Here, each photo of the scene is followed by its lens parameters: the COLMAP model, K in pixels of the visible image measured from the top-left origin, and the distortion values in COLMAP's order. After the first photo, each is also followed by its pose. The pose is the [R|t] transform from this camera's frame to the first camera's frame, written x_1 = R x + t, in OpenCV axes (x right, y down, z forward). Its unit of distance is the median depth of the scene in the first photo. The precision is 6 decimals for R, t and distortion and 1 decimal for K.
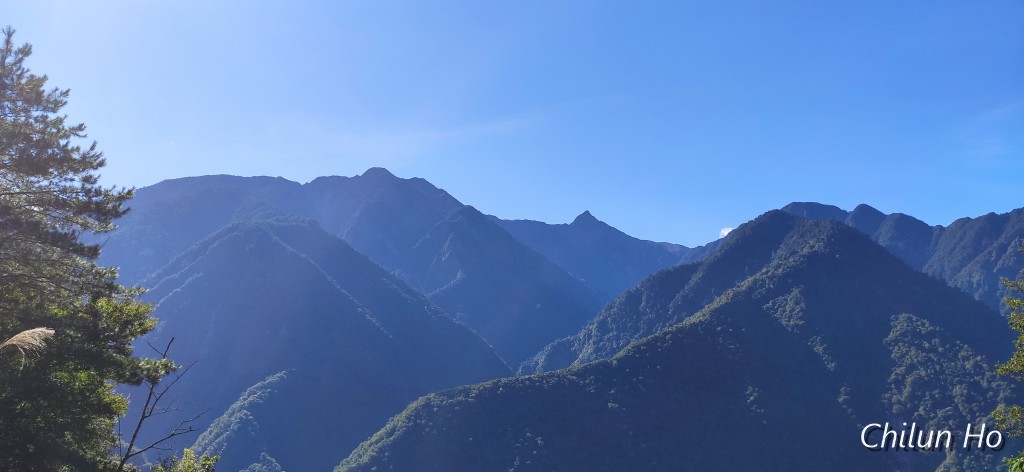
lens RADIAL K [[720.6, 0, 512.6], [0, 720.6, 117.1], [0, 0, 1]] dist [0.005928, -0.052580]
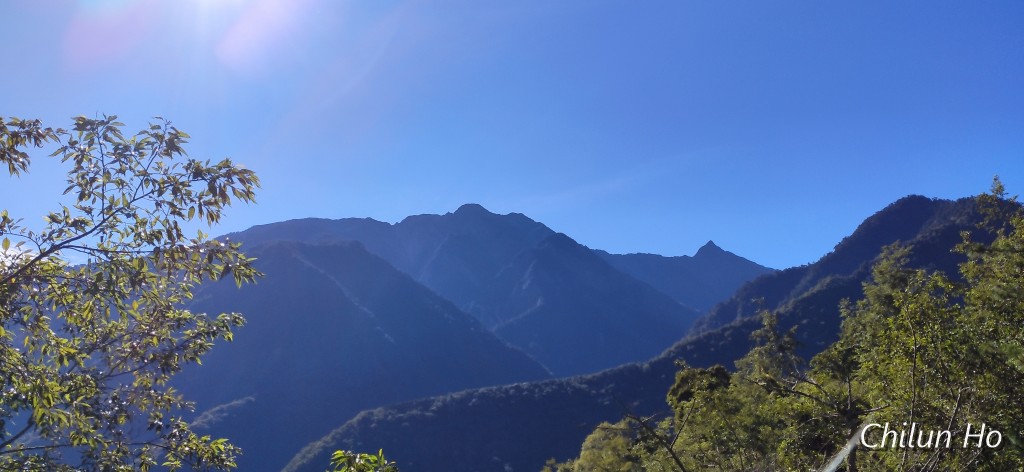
lens RADIAL K [[721.6, 0, 507.6], [0, 721.6, 127.9], [0, 0, 1]] dist [0.007257, -0.070976]
pose [[0.977512, -0.091634, -0.189929, 0.056338], [0.079350, 0.994292, -0.071317, 0.048027], [0.195380, 0.054643, 0.979204, 0.082985]]
